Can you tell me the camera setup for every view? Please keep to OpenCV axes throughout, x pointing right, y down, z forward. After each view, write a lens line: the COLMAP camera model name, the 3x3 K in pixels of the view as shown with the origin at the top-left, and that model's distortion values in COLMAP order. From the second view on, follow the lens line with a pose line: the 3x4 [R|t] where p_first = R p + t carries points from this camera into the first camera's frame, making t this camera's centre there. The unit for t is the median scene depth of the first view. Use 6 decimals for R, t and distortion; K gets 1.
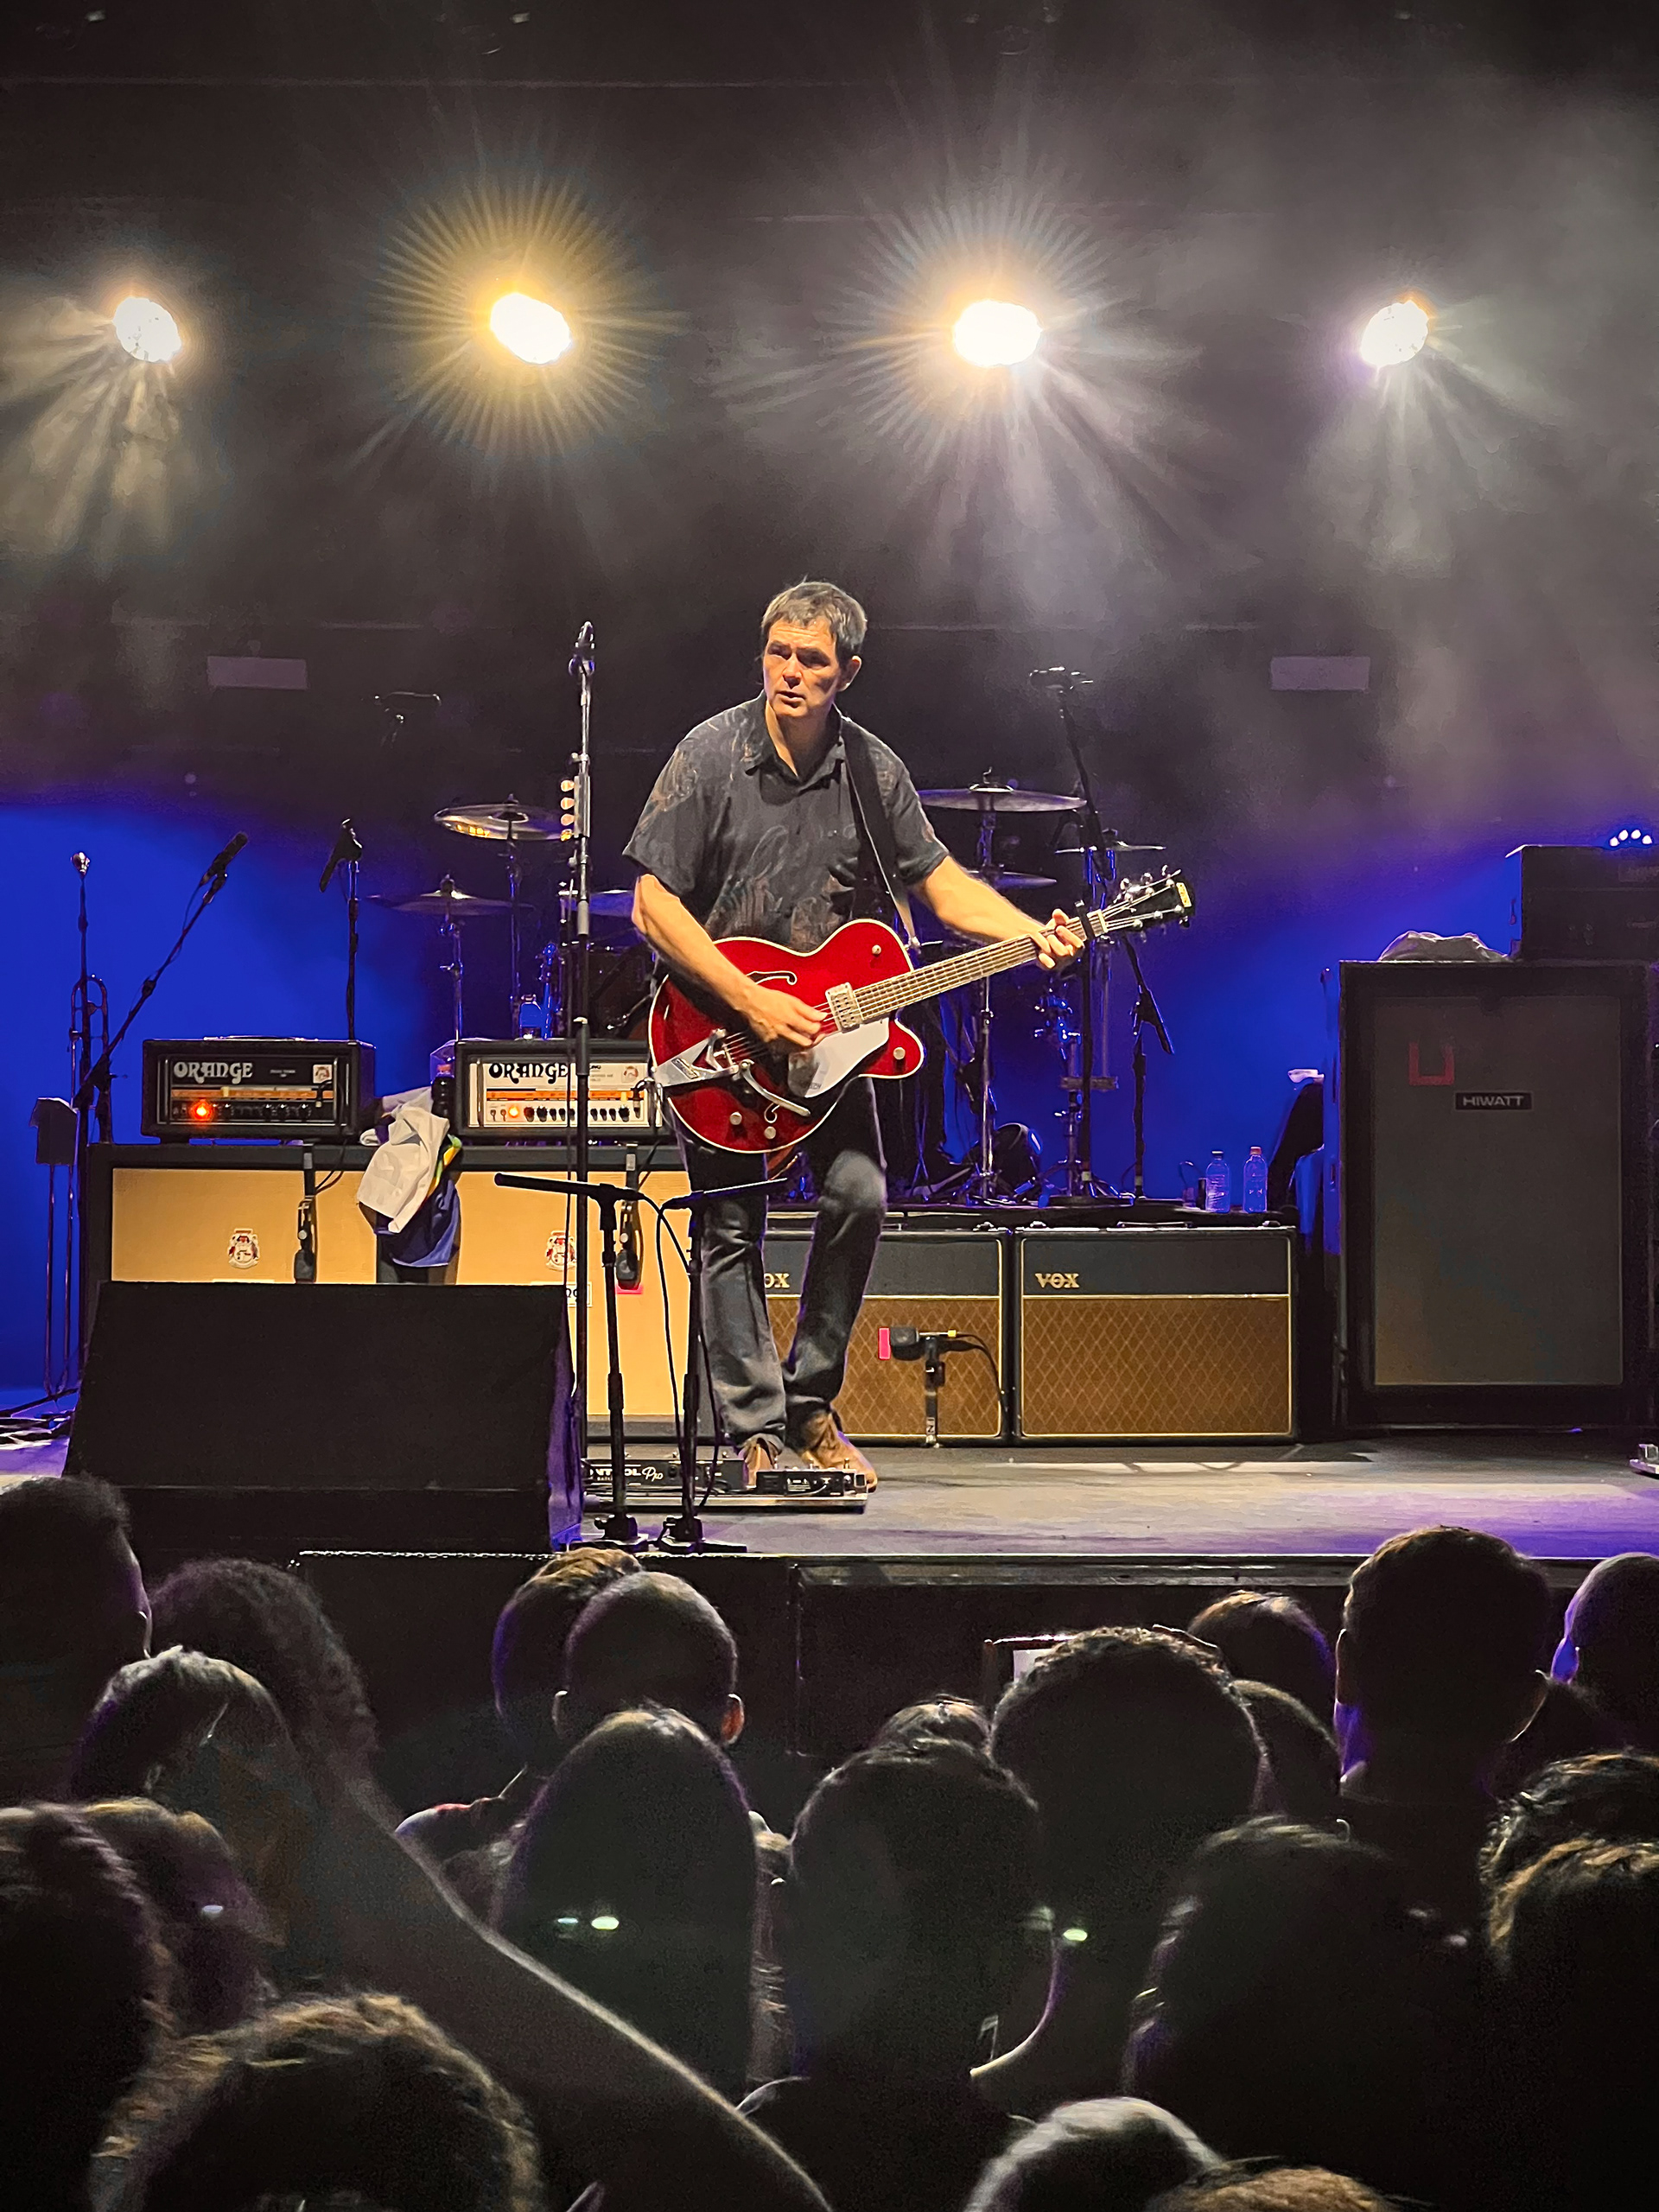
lens RADIAL K [[4916.7, 0, 868.2], [0, 4916.7, 1092.9], [0, 0, 1]] dist [-0.371301, 9.062332]
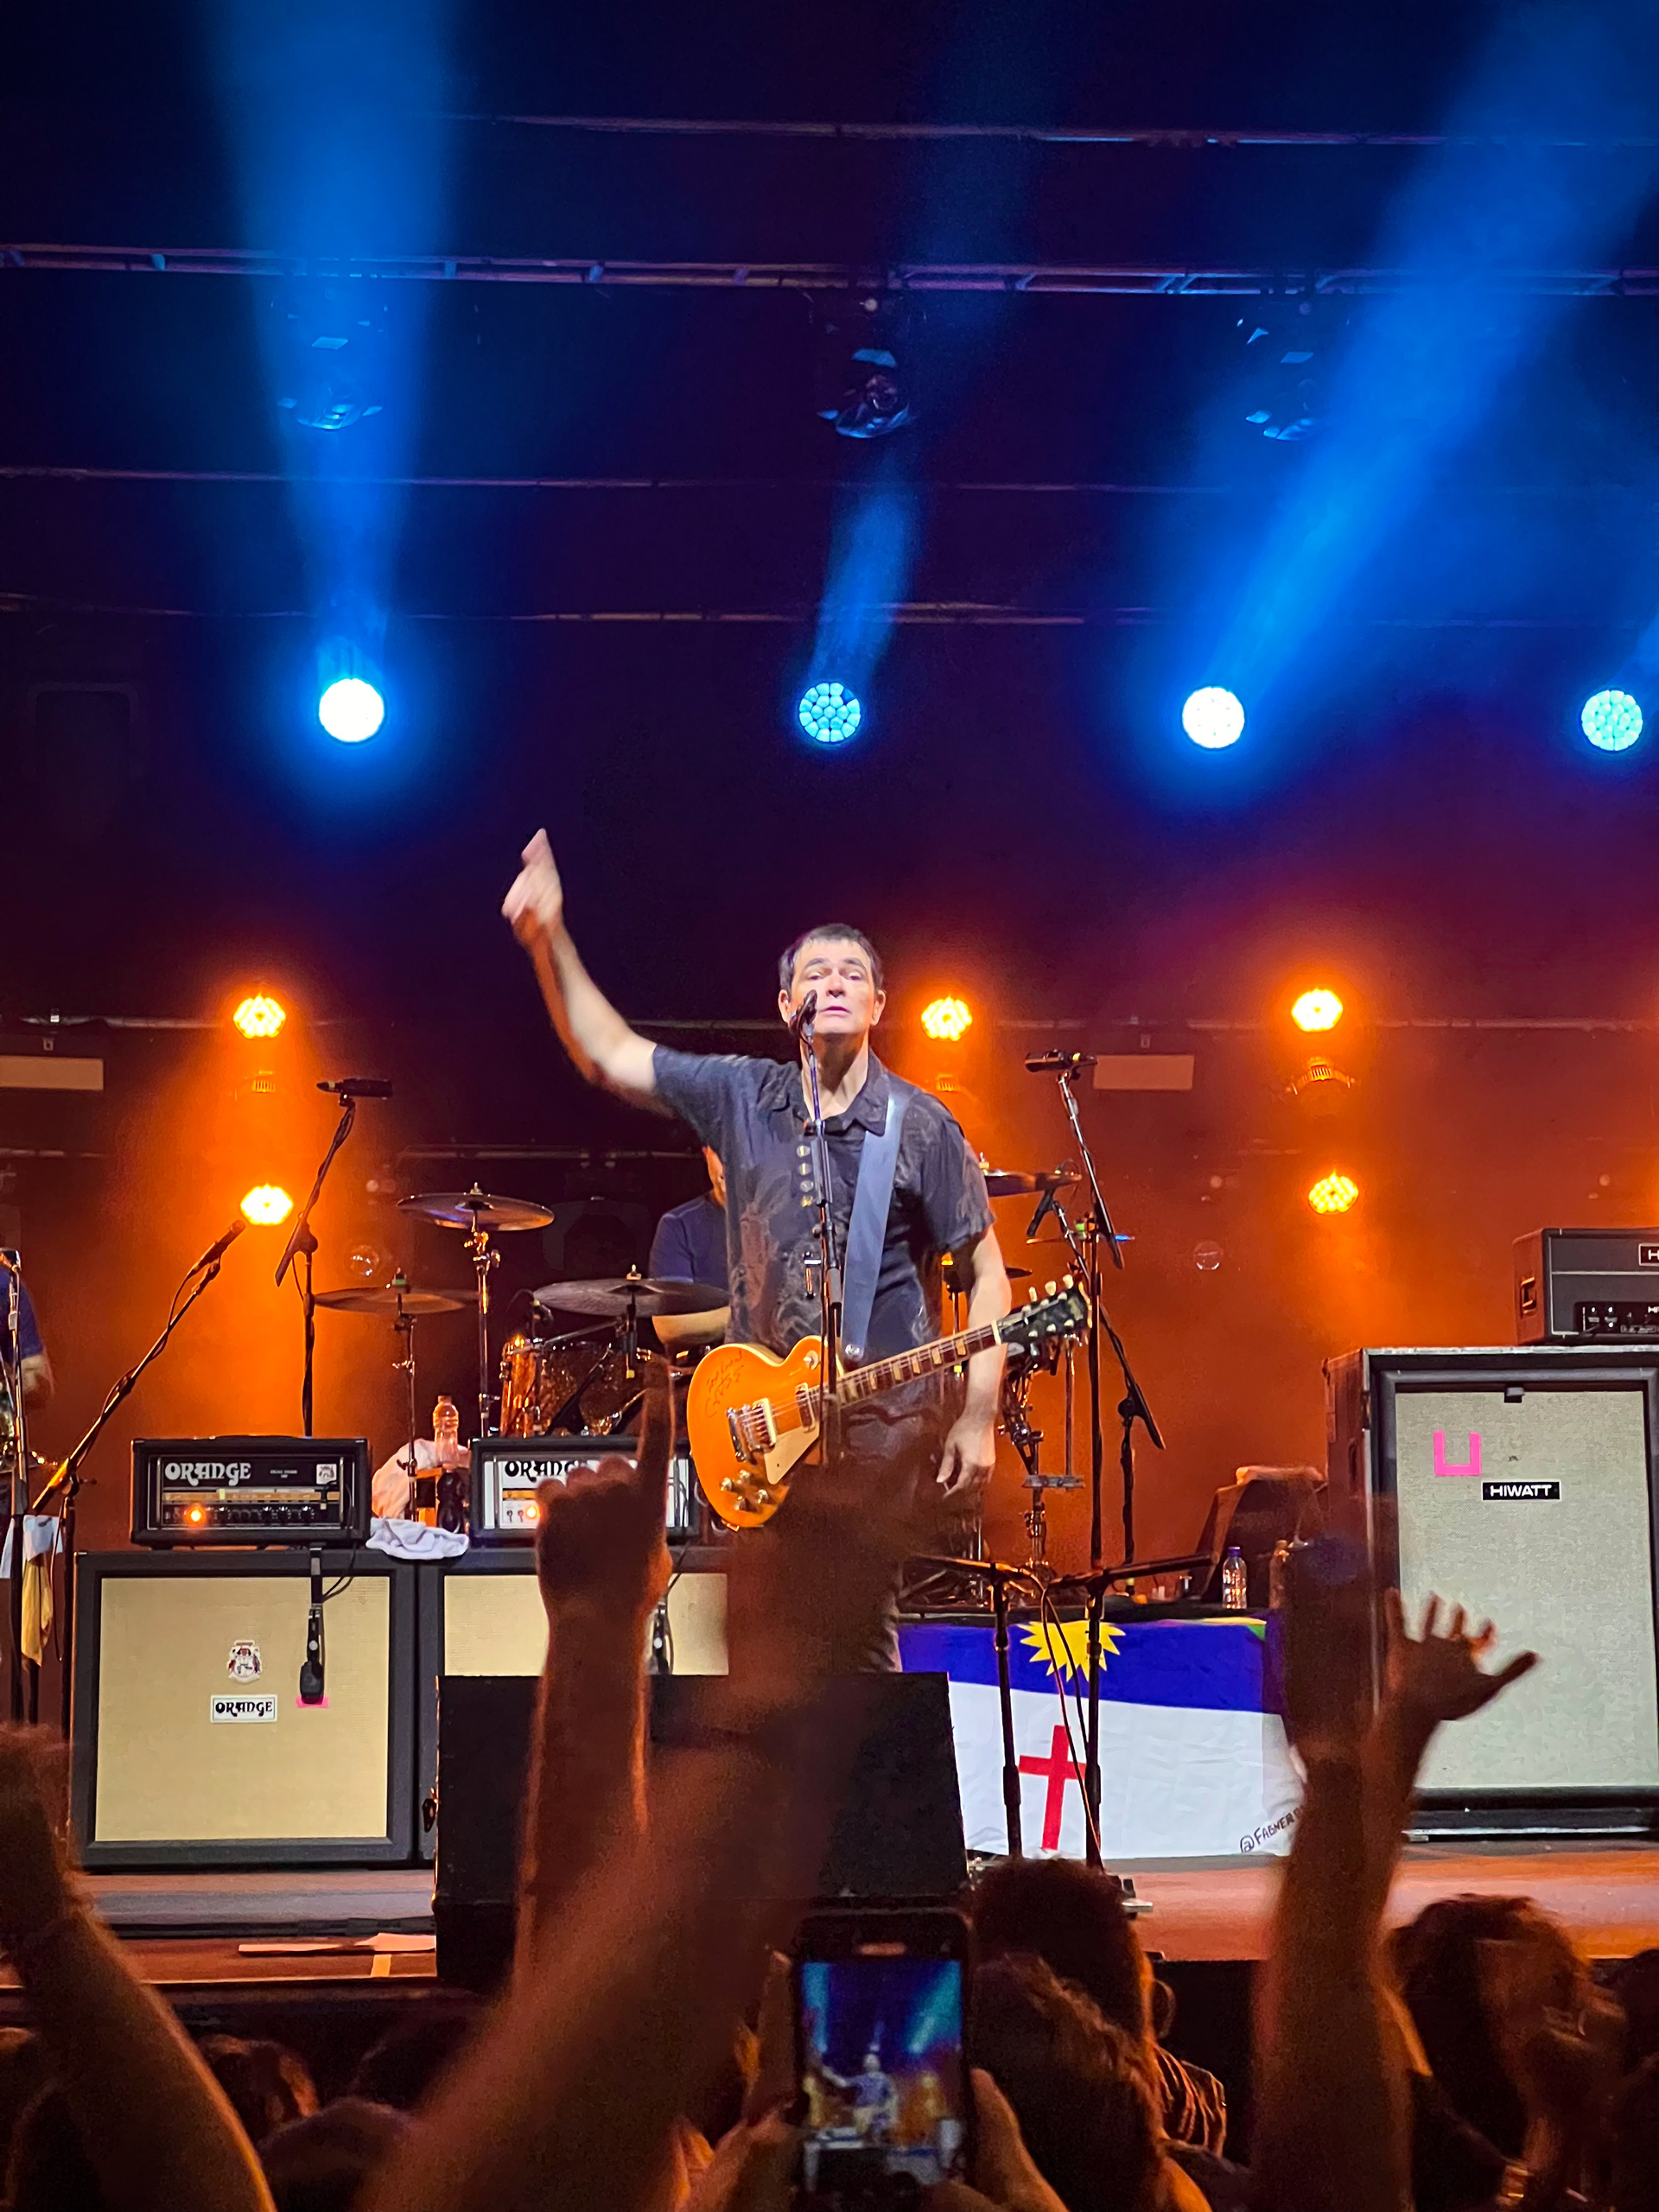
lens RADIAL K [[4916.7, 0, 868.2], [0, 4916.7, 1092.9], [0, 0, 1]] dist [-0.371301, 9.062332]
pose [[0.992918, -0.001096, 0.118800, -0.120043], [0.011669, 0.996022, -0.088343, 0.007582], [-0.118230, 0.089103, 0.988980, 0.046130]]
